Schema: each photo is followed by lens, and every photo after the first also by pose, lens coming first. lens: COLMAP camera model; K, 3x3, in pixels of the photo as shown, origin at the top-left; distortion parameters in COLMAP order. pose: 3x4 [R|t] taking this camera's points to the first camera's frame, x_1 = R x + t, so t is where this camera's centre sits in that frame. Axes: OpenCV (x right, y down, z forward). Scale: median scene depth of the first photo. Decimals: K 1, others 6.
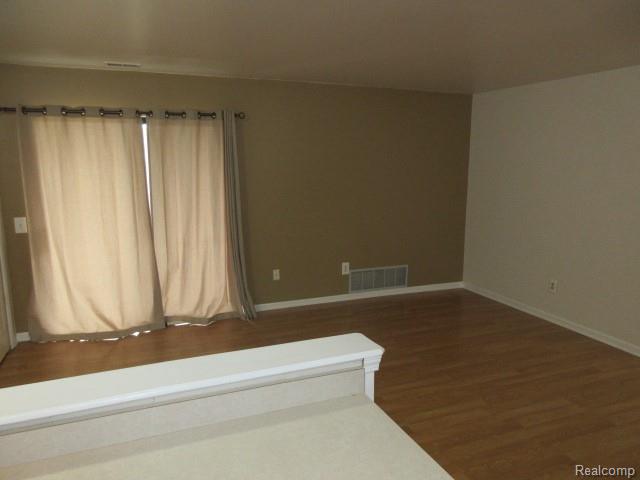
lens RADIAL K [[474.3, 0, 320.0], [0, 474.3, 240.0], [0, 0, 1]] dist [-0.013441, -0.002759]
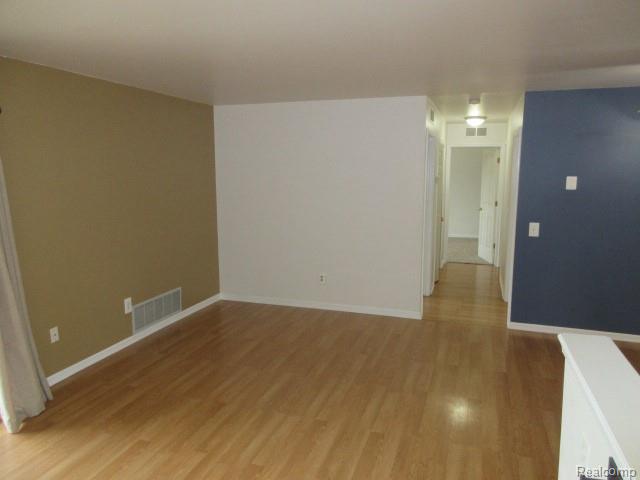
lens RADIAL K [[474.3, 0, 320.0], [0, 474.3, 240.0], [0, 0, 1]] dist [-0.013441, -0.002759]
pose [[0.652943, -0.124918, 0.747034, -0.327006], [0.137437, 0.989473, 0.045332, -0.043662], [-0.744833, 0.073071, 0.663238, 0.201408]]
